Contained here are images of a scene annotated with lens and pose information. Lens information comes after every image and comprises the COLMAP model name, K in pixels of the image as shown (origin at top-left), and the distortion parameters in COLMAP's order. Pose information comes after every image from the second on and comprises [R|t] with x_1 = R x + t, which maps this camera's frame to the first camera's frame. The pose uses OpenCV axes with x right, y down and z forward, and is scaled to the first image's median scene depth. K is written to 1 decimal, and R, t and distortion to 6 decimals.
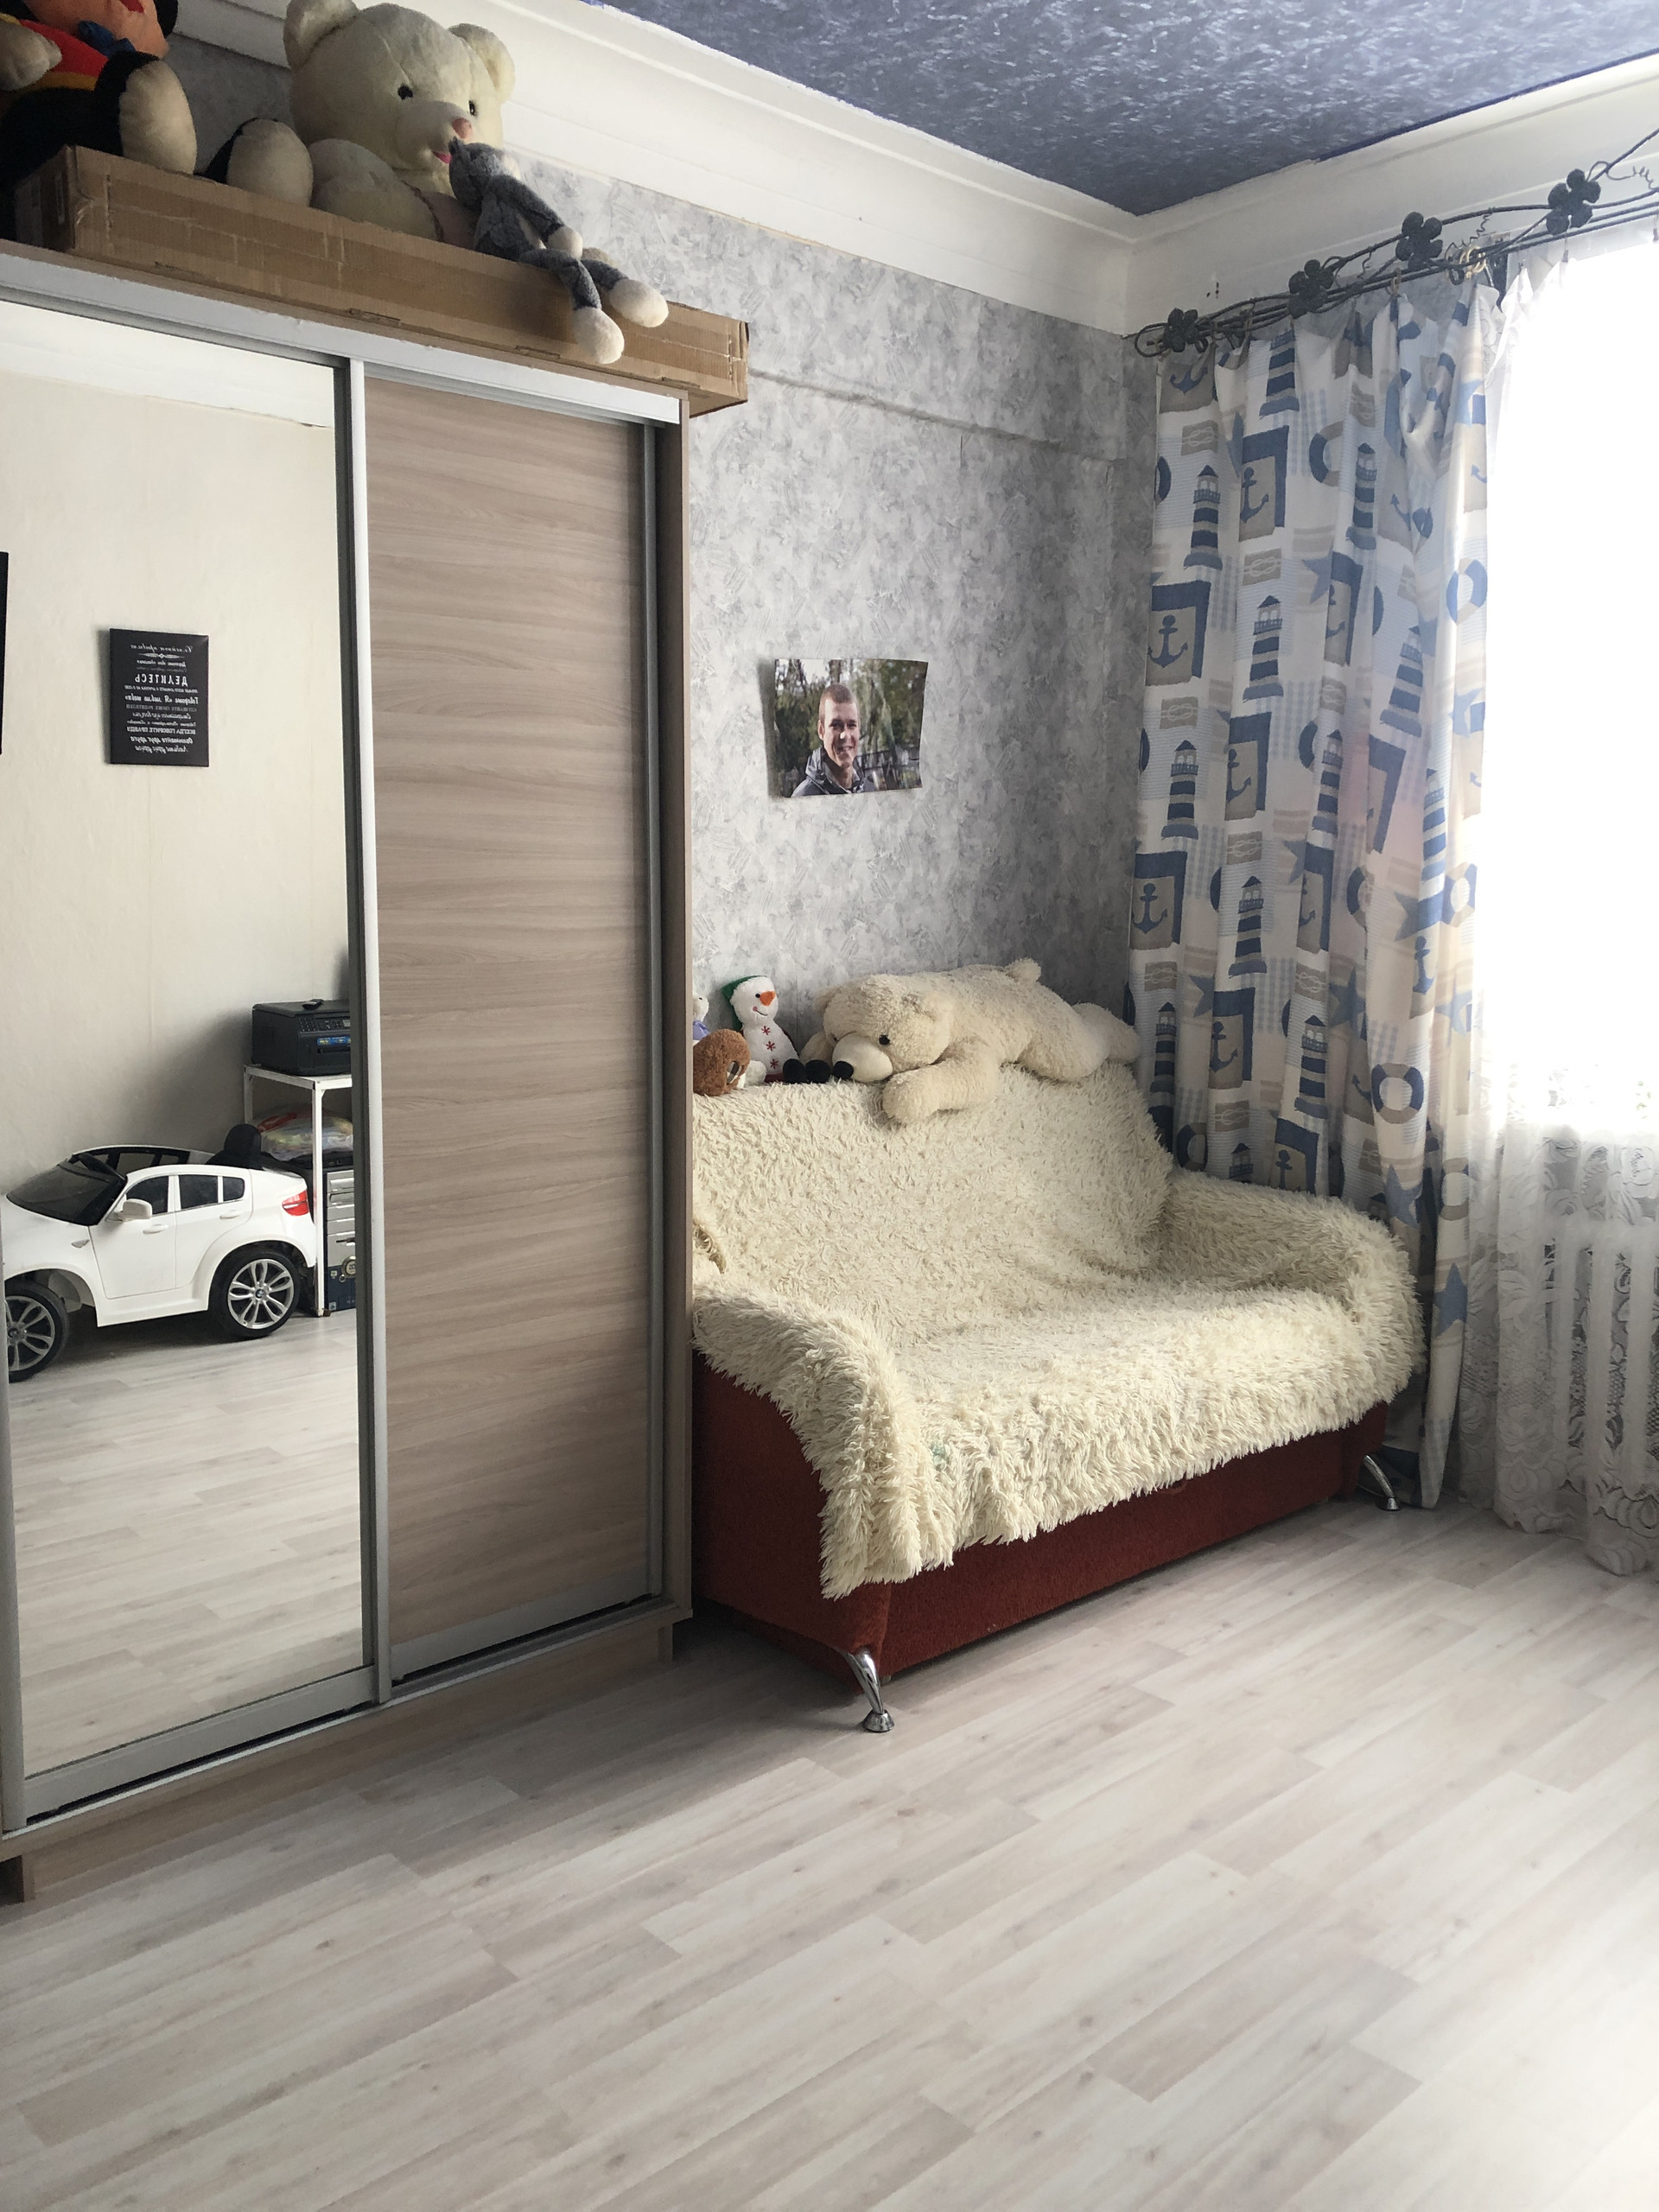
lens RADIAL K [[1784.4, 0, 833.7], [0, 1784.4, 1065.9], [0, 0, 1]] dist [0.014277, -0.013091]
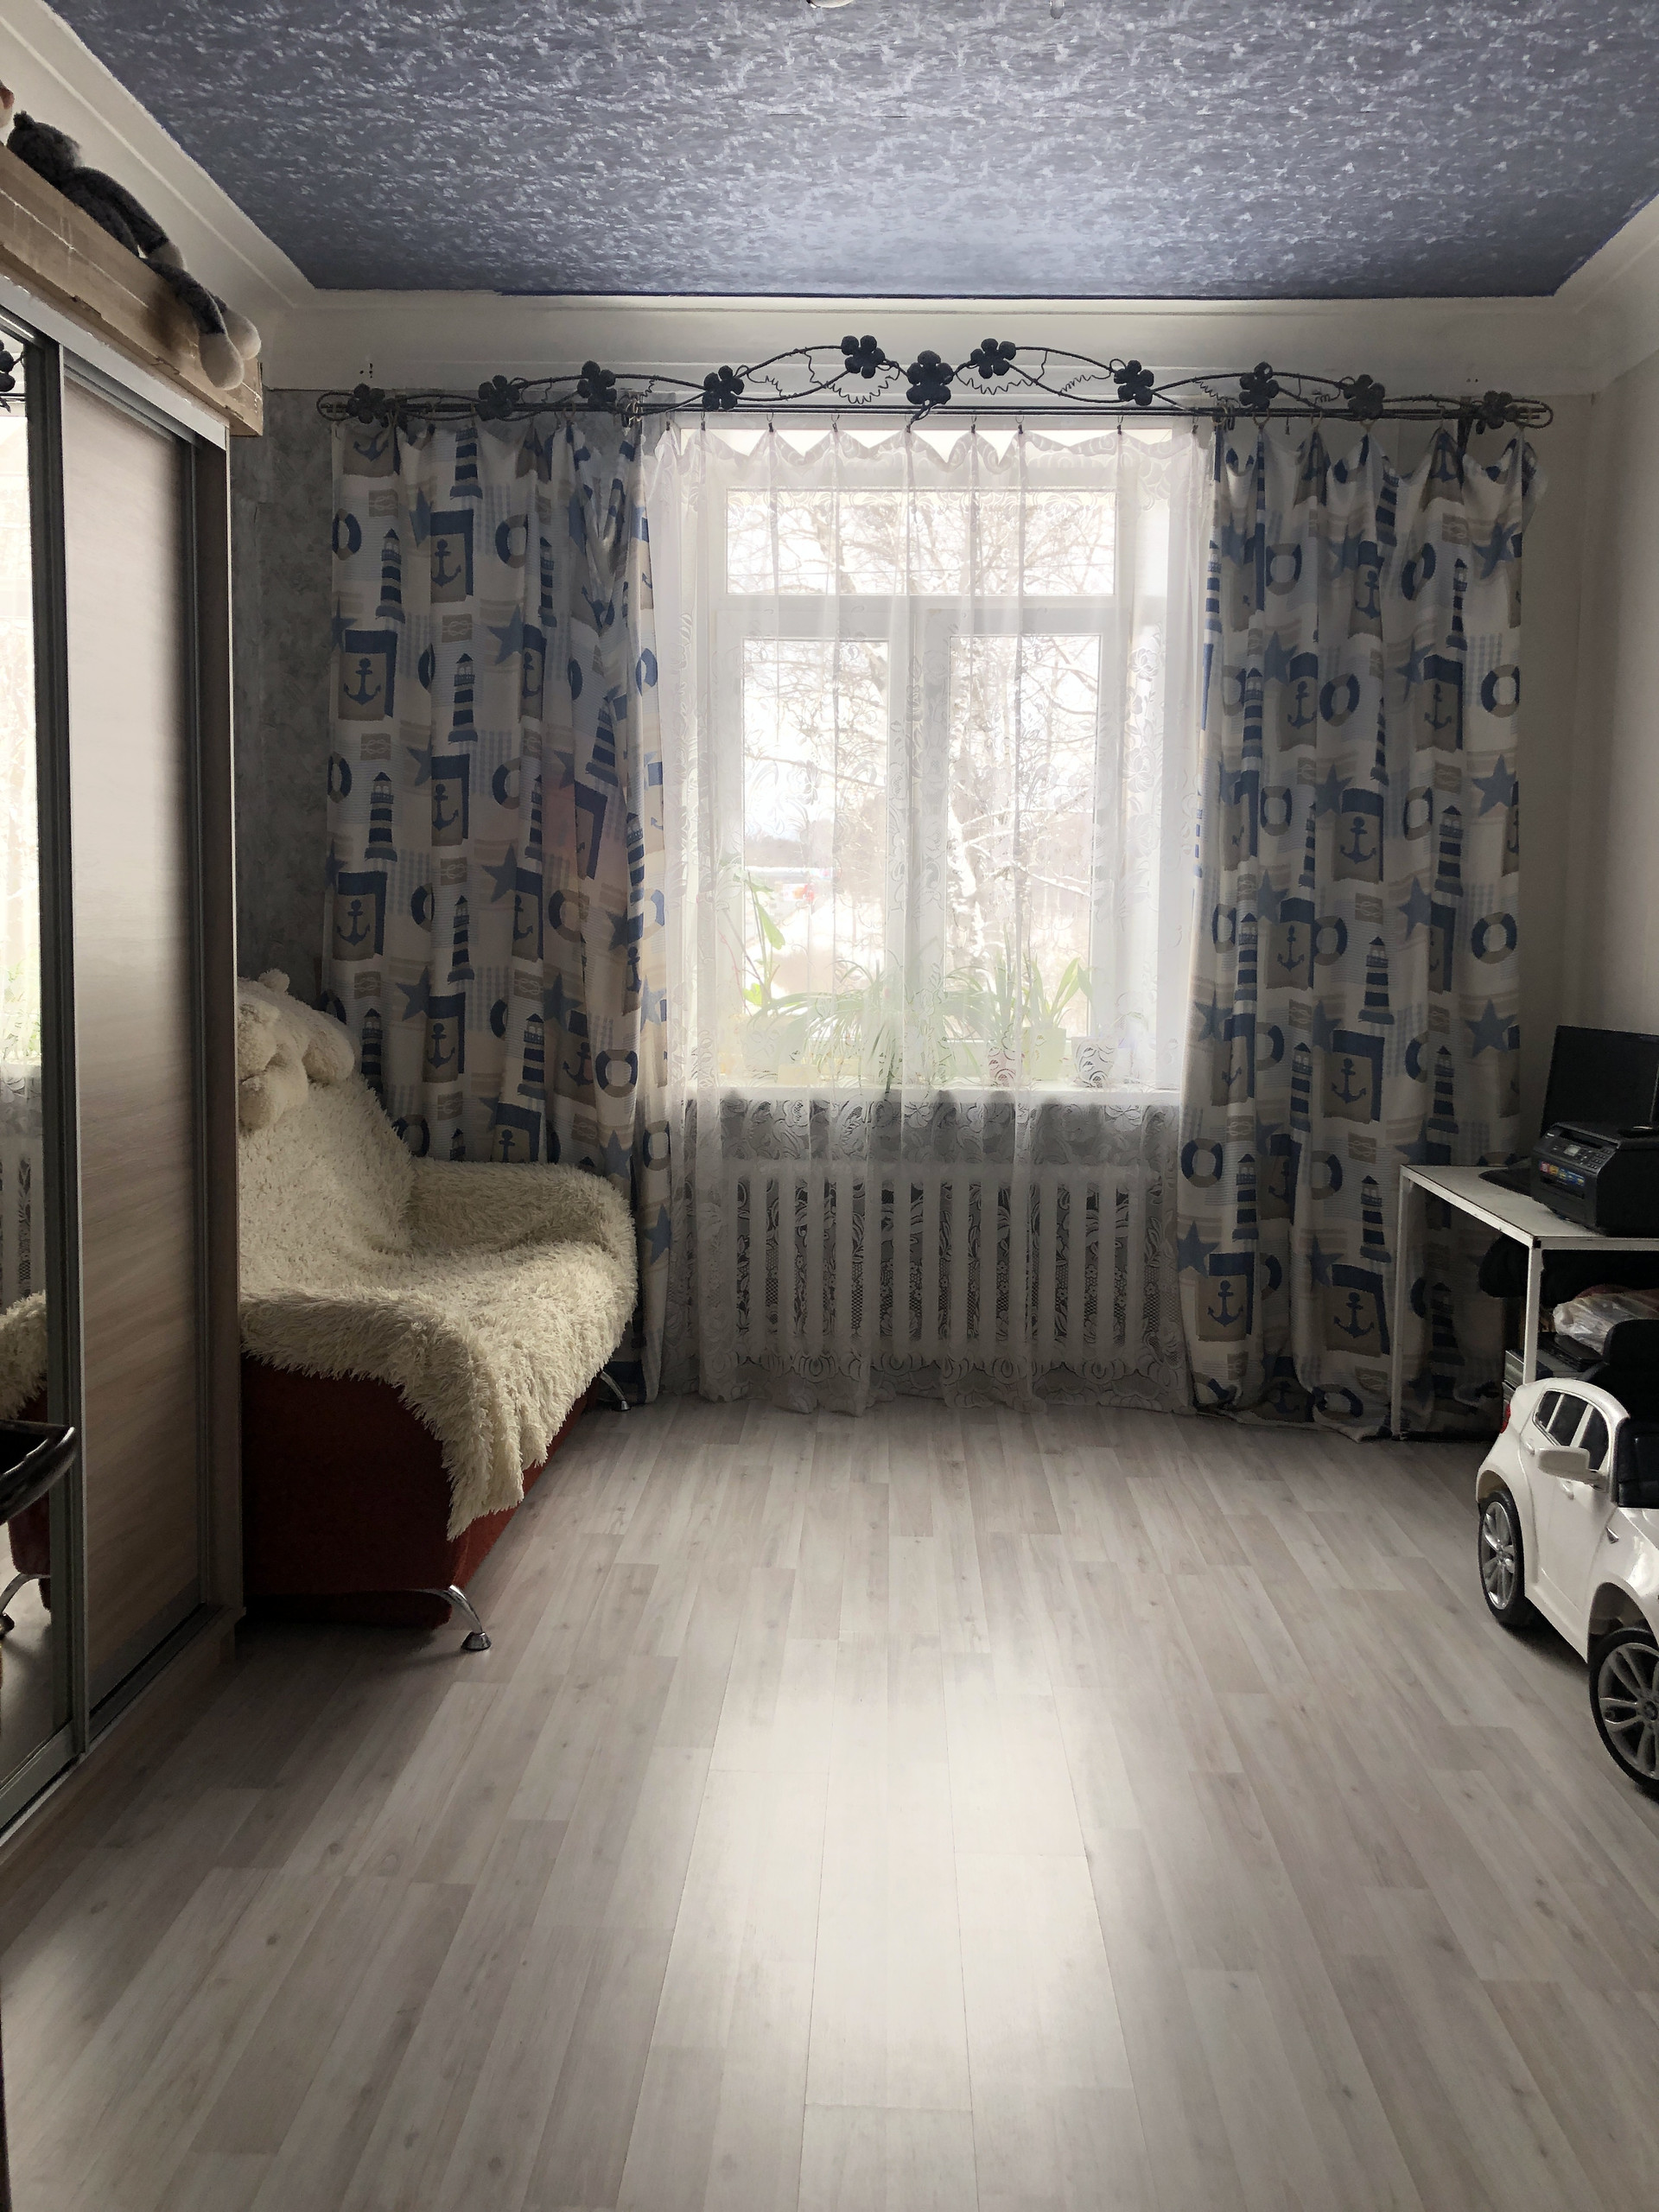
lens RADIAL K [[1764.4, 0, 833.3], [0, 1764.4, 1078.3], [0, 0, 1]] dist [0.033713, -0.072590]
pose [[0.702165, -0.061012, 0.709395, -0.445318], [0.061630, 0.997791, 0.024813, -0.002146], [-0.709342, 0.026298, 0.704374, 0.031798]]
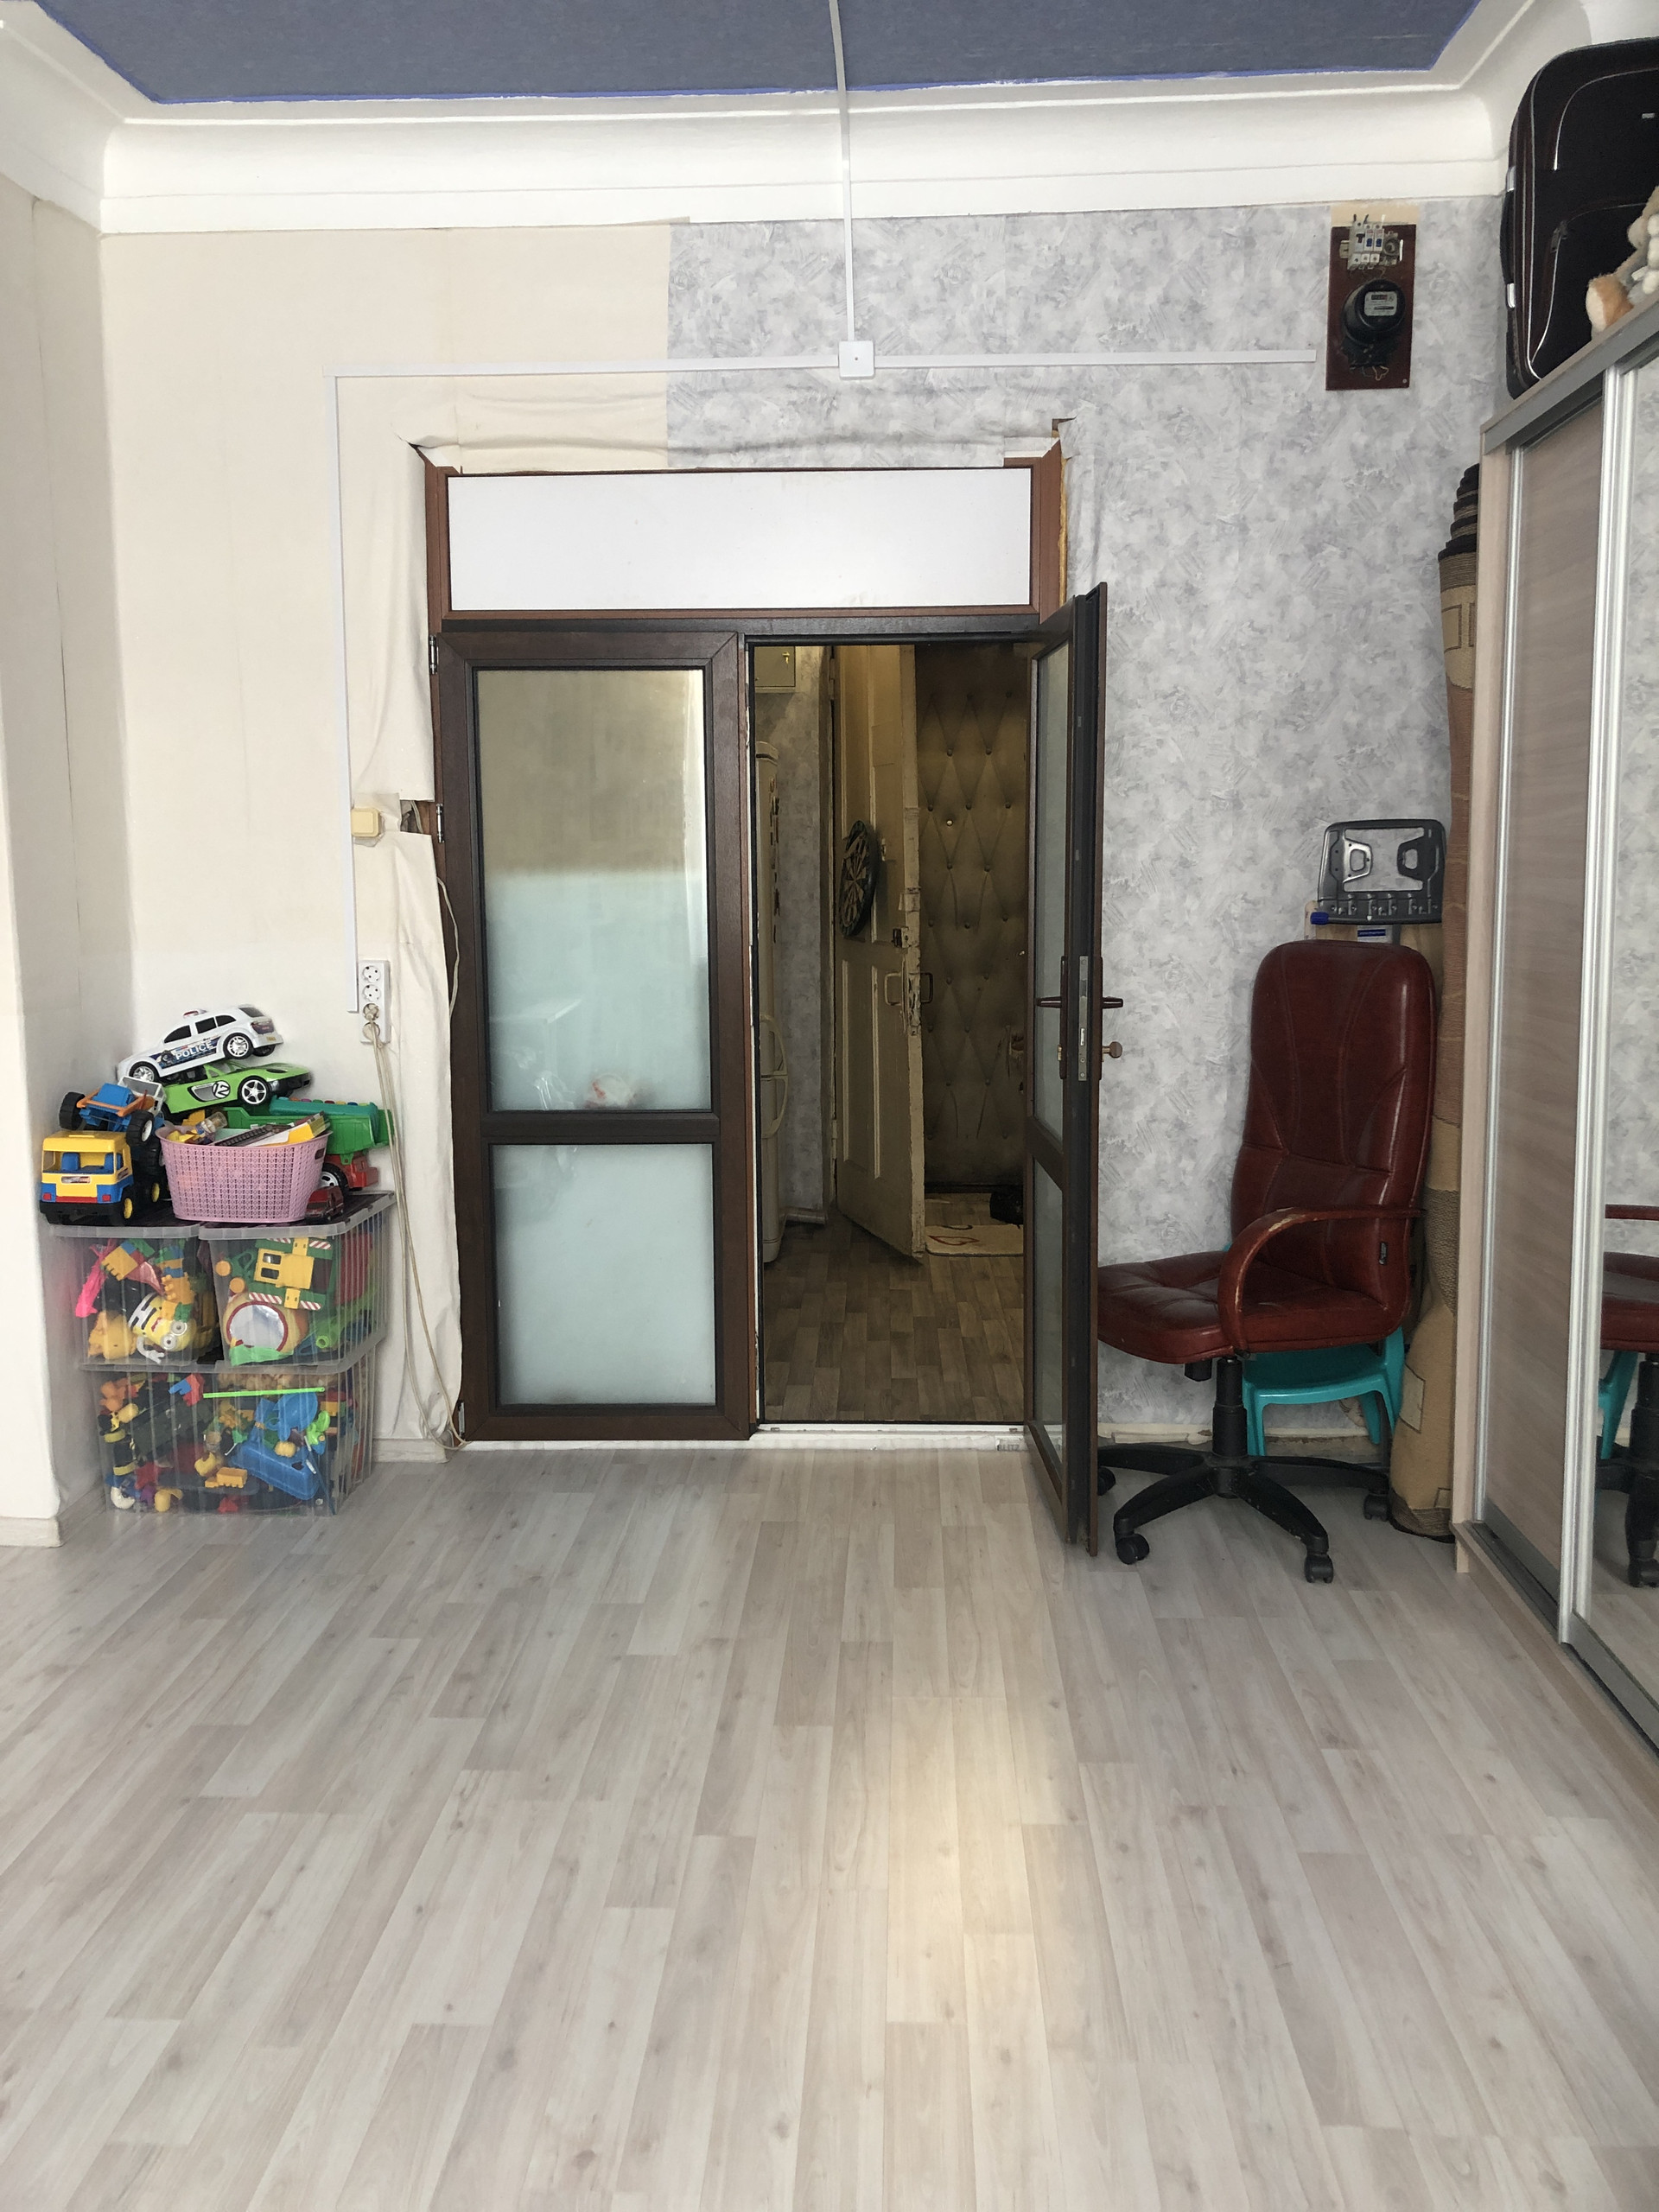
lens RADIAL K [[1784.4, 0, 833.7], [0, 1784.4, 1065.9], [0, 0, 1]] dist [0.014277, -0.013091]
pose [[-0.708656, 0.086449, -0.700237, 0.329109], [-0.061984, 0.981000, 0.183841, -0.085643], [0.702826, 0.173684, -0.689833, 0.782923]]
